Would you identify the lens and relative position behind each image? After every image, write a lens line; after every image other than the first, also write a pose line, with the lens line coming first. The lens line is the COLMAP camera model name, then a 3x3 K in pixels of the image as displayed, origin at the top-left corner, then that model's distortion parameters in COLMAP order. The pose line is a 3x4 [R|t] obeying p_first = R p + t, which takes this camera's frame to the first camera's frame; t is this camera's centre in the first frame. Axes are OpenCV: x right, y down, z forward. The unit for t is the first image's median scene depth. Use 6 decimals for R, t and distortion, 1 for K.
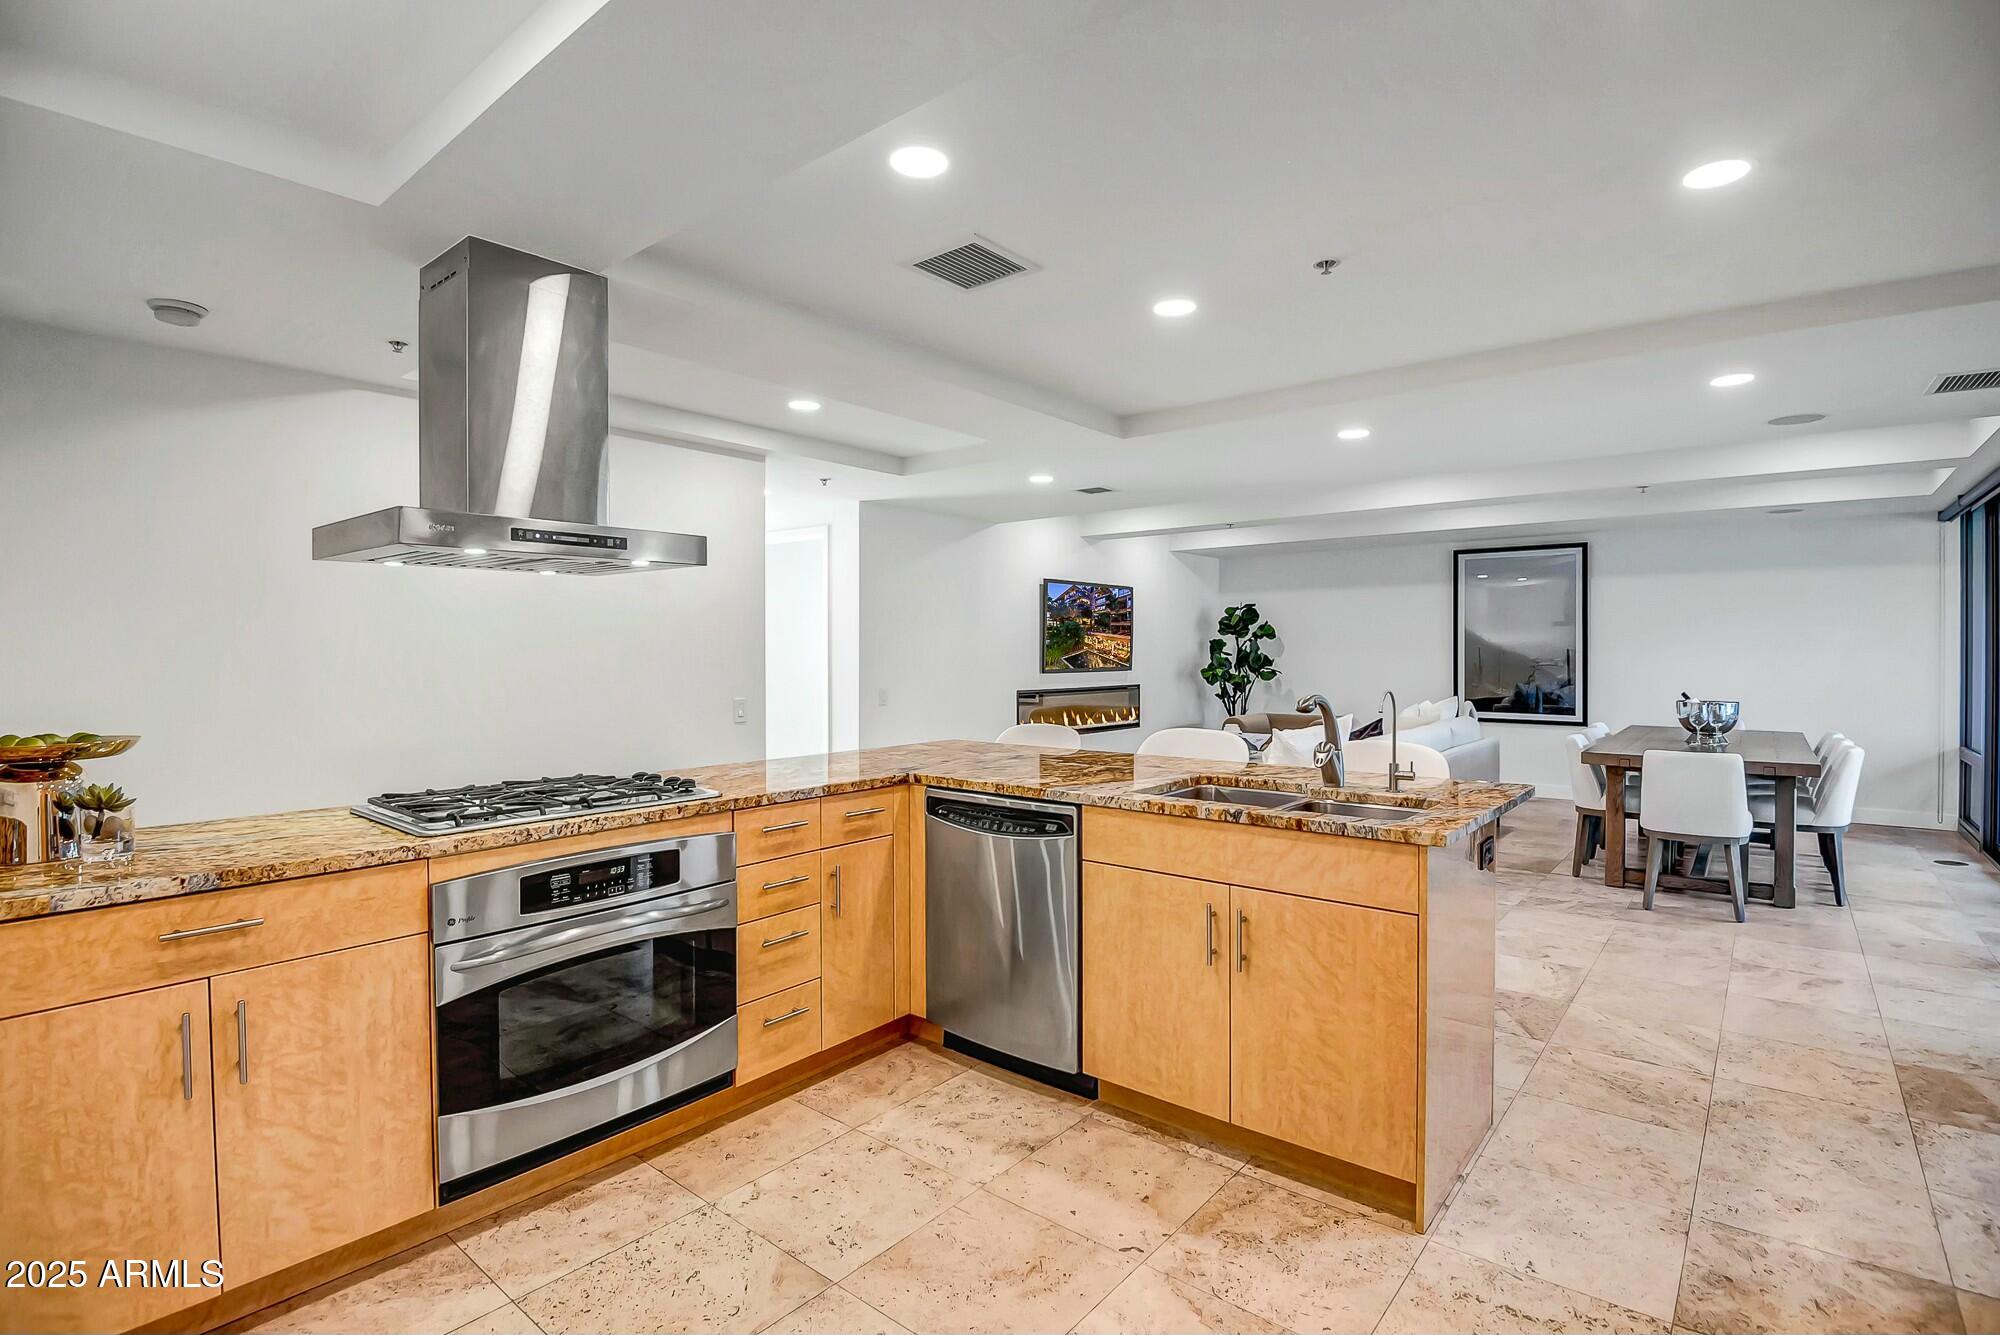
lens RADIAL K [[927.7, 0, 1000.0], [0, 927.7, 667.5], [0, 0, 1]] dist [0.001218, -0.014137]
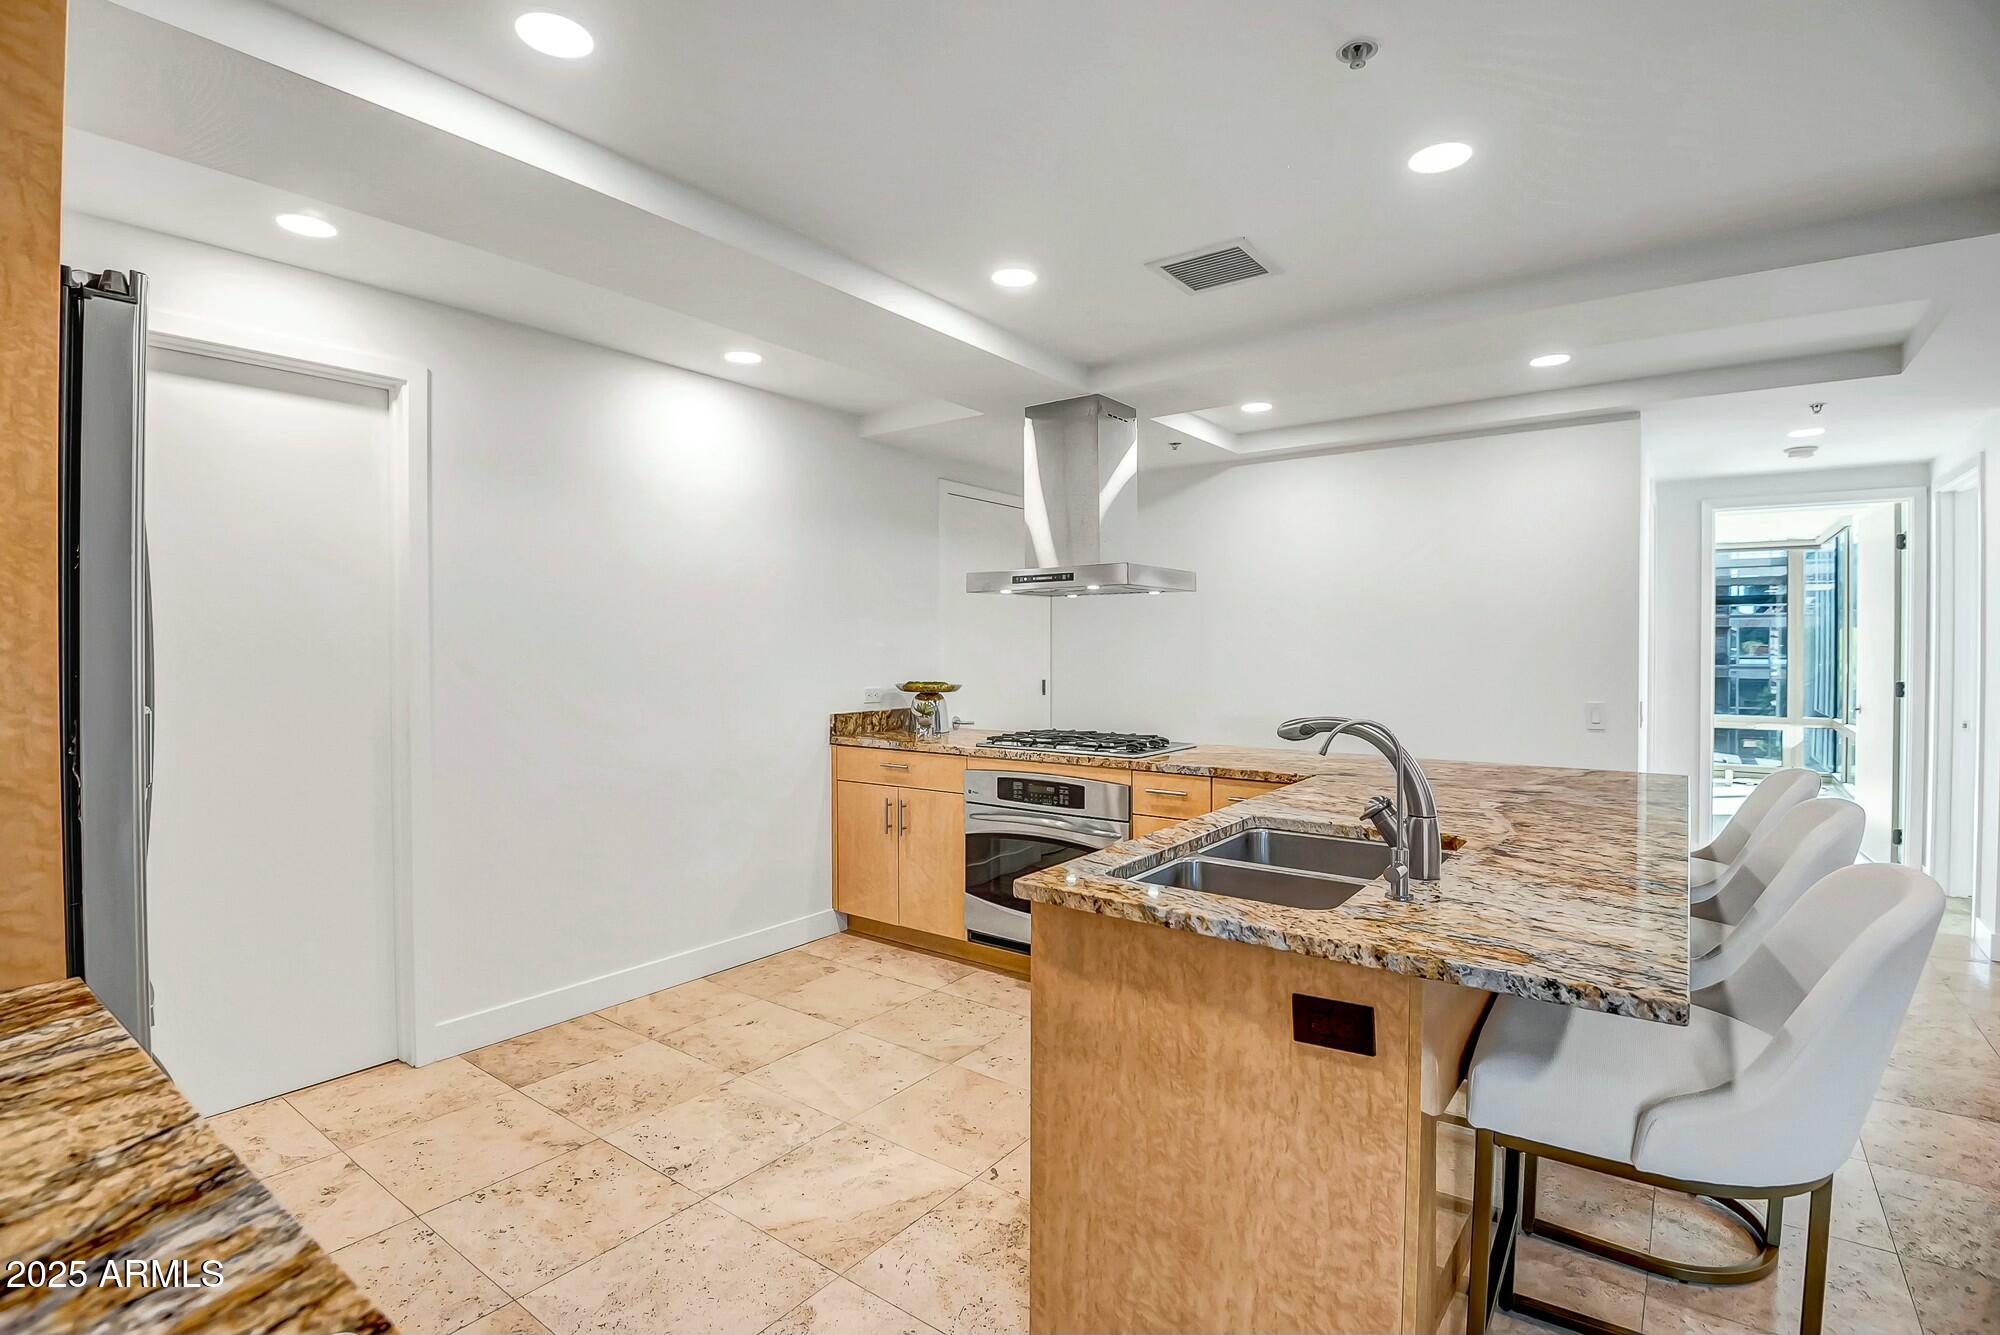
lens RADIAL K [[927.7, 0, 1000.0], [0, 927.7, 667.5], [0, 0, 1]] dist [0.001218, -0.014137]
pose [[0.065836, 0.022774, -0.997571, 0.582610], [-0.020374, 0.999562, 0.021475, -0.008257], [0.997622, 0.018911, 0.066271, 0.422829]]
